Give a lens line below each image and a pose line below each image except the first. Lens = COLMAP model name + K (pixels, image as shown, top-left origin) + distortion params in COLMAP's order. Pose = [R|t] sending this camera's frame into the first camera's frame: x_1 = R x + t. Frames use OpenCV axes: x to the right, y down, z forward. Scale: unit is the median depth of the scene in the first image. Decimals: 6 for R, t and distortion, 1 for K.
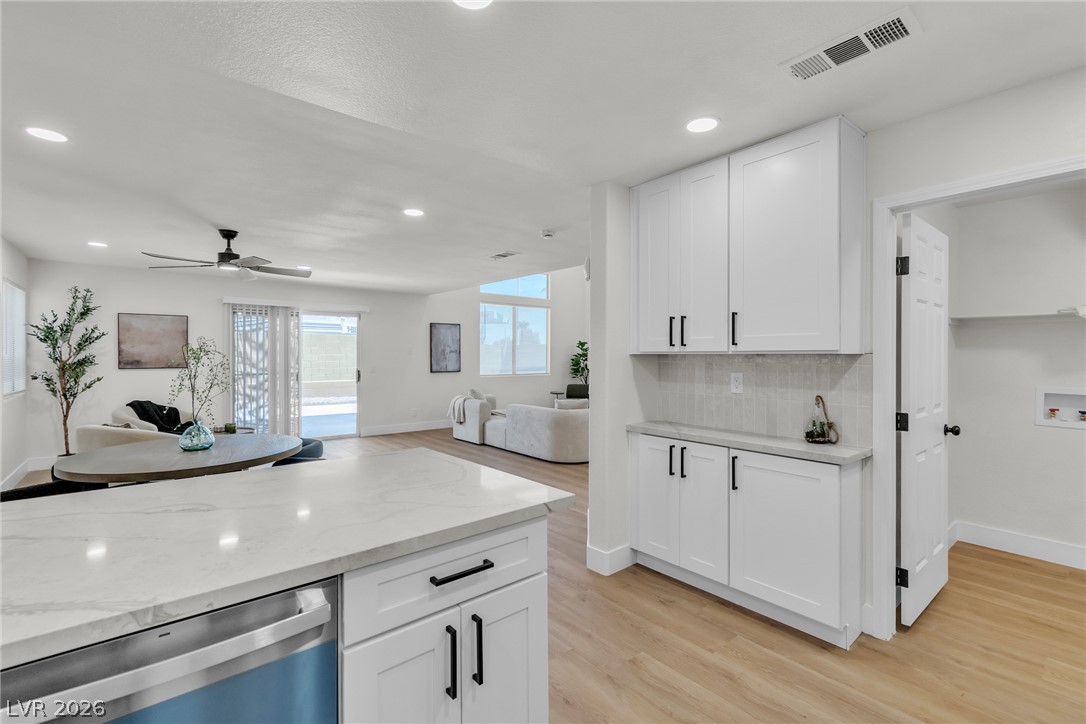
lens RADIAL K [[484.0, 0, 548.7], [0, 484.0, 355.6], [0, 0, 1]] dist [-0.000756, -0.000330]
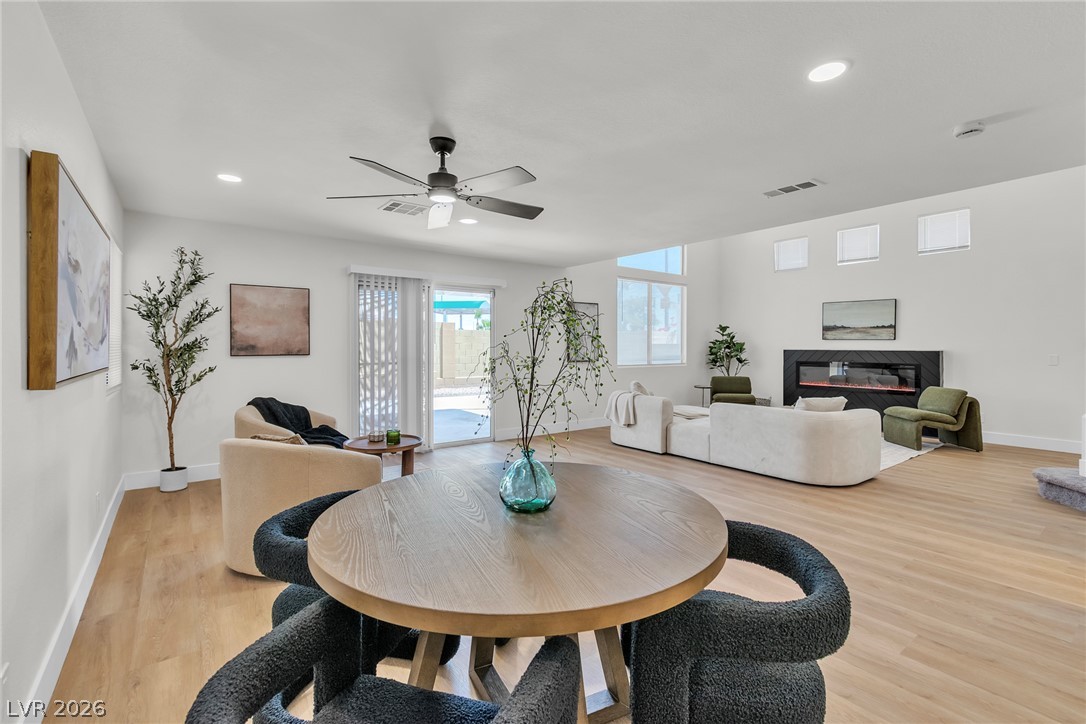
lens RADIAL K [[485.7, 0, 545.7], [0, 485.7, 346.8], [0, 0, 1]] dist [0.001496, 0.000245]
pose [[0.998533, -0.001493, -0.054130, -0.353177], [0.001476, 0.999999, -0.000359, 0.014184], [0.054130, 0.000279, 0.998534, 0.258239]]
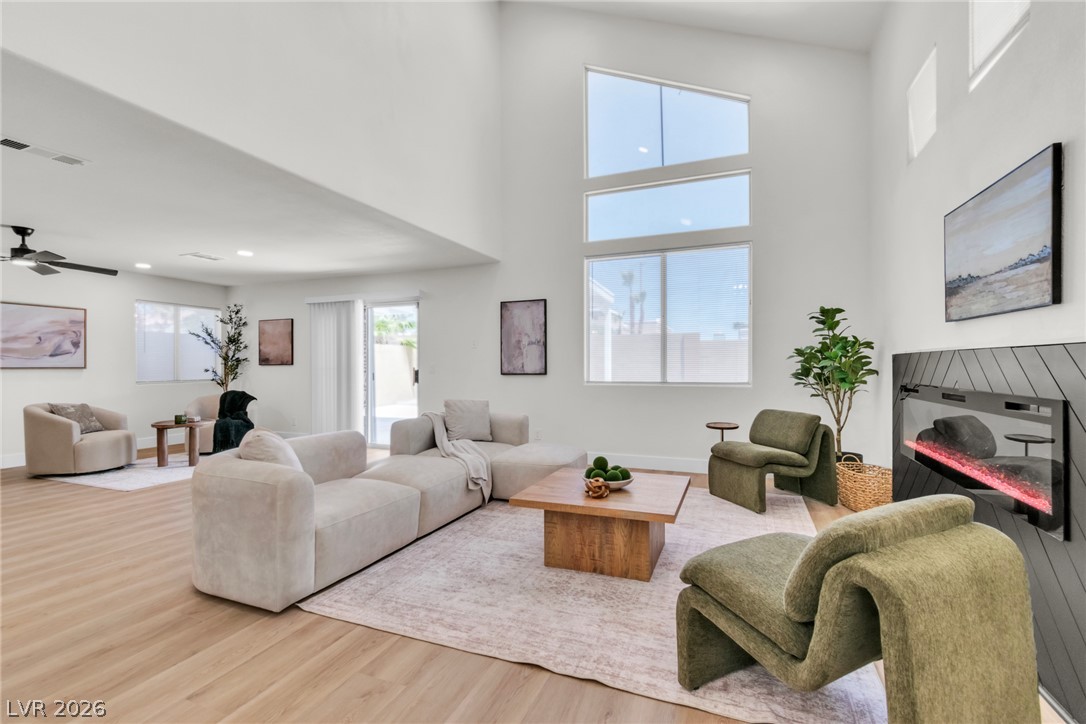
lens RADIAL K [[485.7, 0, 547.0], [0, 485.7, 363.2], [0, 0, 1]] dist [0.000500, -0.000390]
pose [[0.469823, -0.009083, -0.882714, 0.578231], [0.004028, 0.999959, -0.008146, 0.036615], [0.882751, 0.000272, 0.469841, 1.090506]]
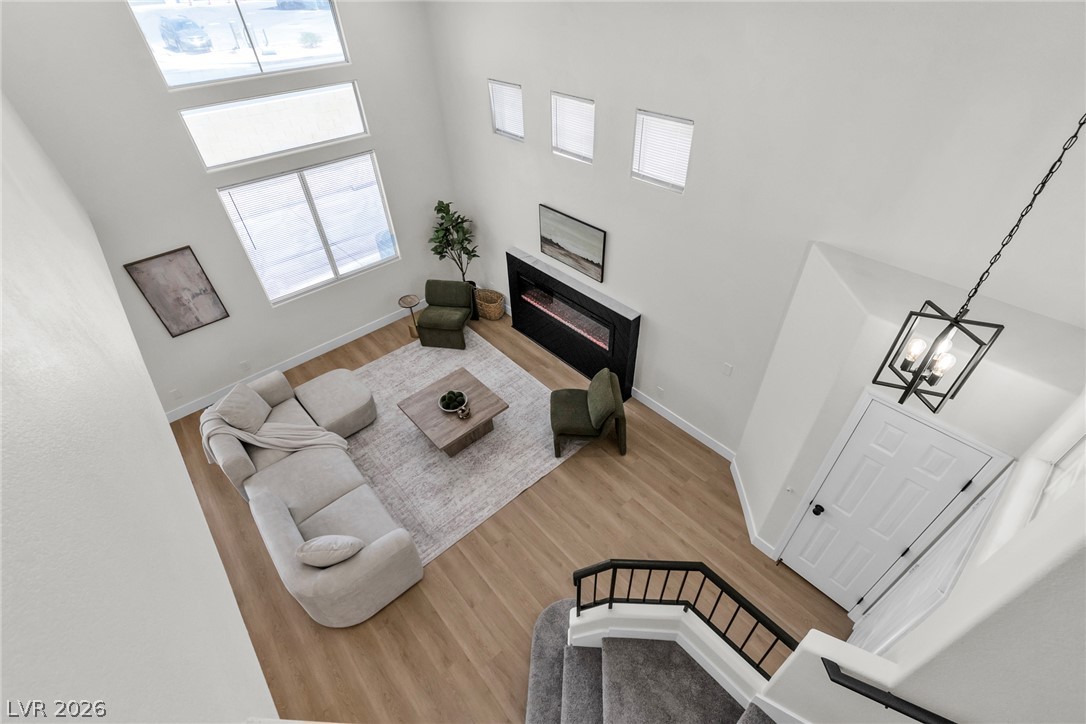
lens RADIAL K [[475.9, 0, 549.9], [0, 475.9, 361.9], [0, 0, 1]] dist [-0.000206, -0.000047]
pose [[0.999130, -0.041689, 0.001513, 0.351558], [0.030840, 0.762587, 0.646150, -0.473451], [-0.028091, -0.645541, 0.763209, 0.743677]]
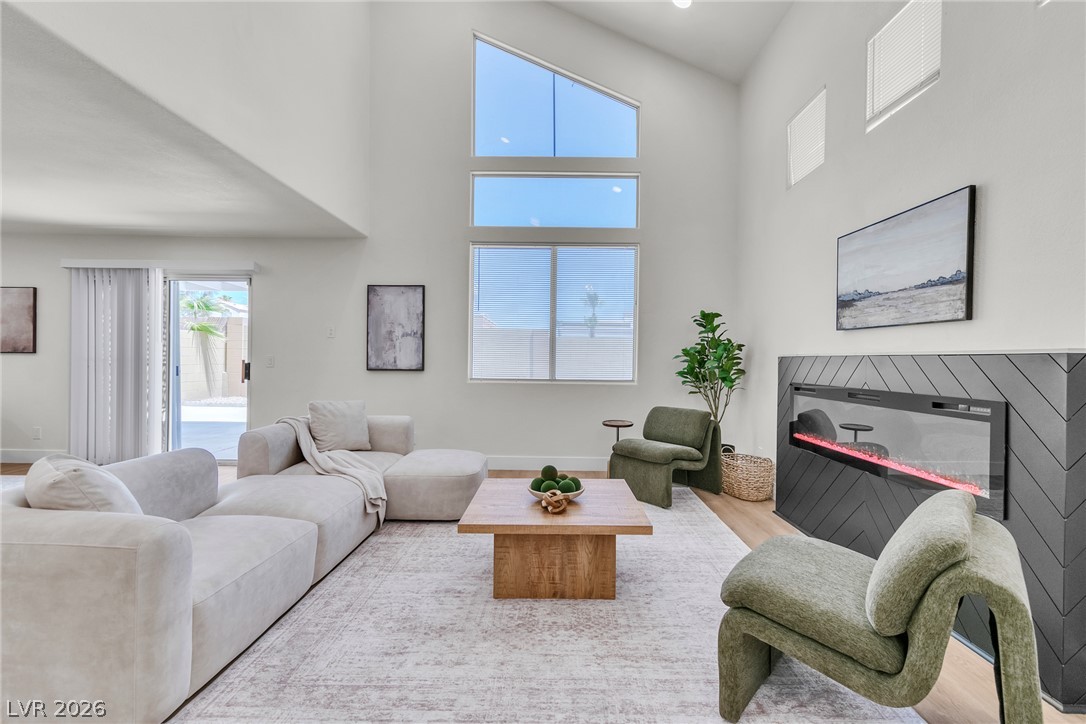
lens RADIAL K [[491.0, 0, 554.3], [0, 491.0, 362.1], [0, 0, 1]] dist [0.000141, -0.000362]
pose [[0.761934, 0.008832, -0.647595, 0.459395], [-0.011322, 0.999936, 0.000316, 0.033318], [0.647556, 0.007092, 0.761985, 1.031996]]
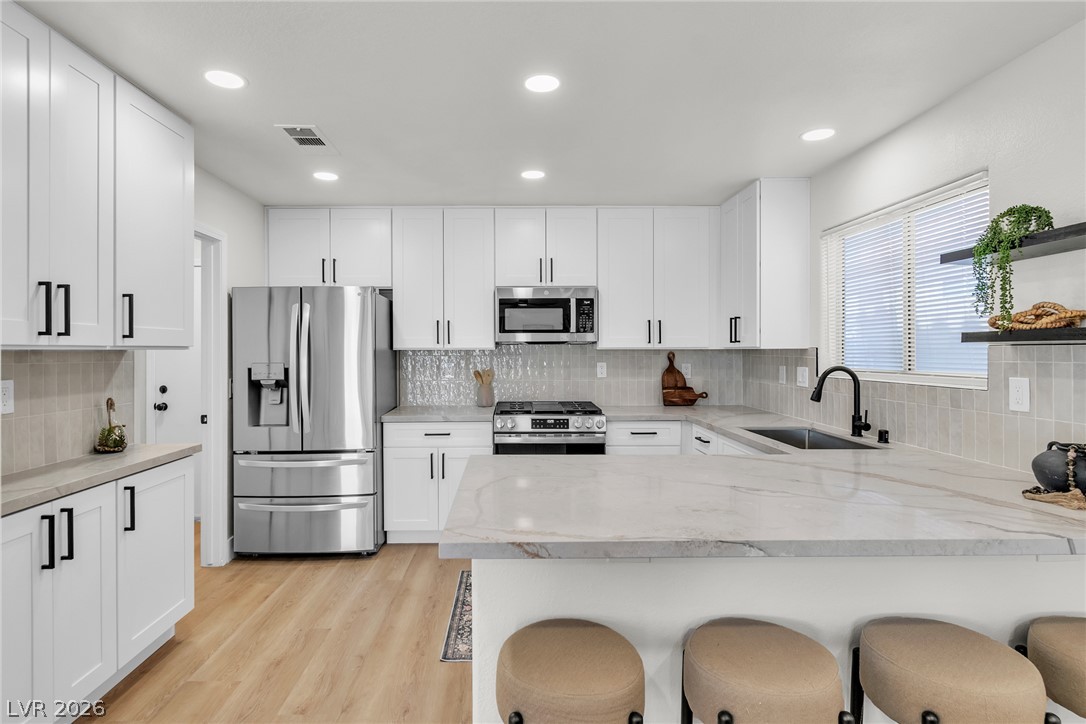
lens RADIAL K [[562.7, 0, 511.7], [0, 562.7, 351.6], [0, 0, 1]] dist [0.002026, 0.000169]
pose [[-0.767996, -0.001919, 0.640452, -0.270484], [0.000426, 0.999994, 0.003506, -0.001383], [-0.640455, 0.002965, -0.767990, 0.555355]]
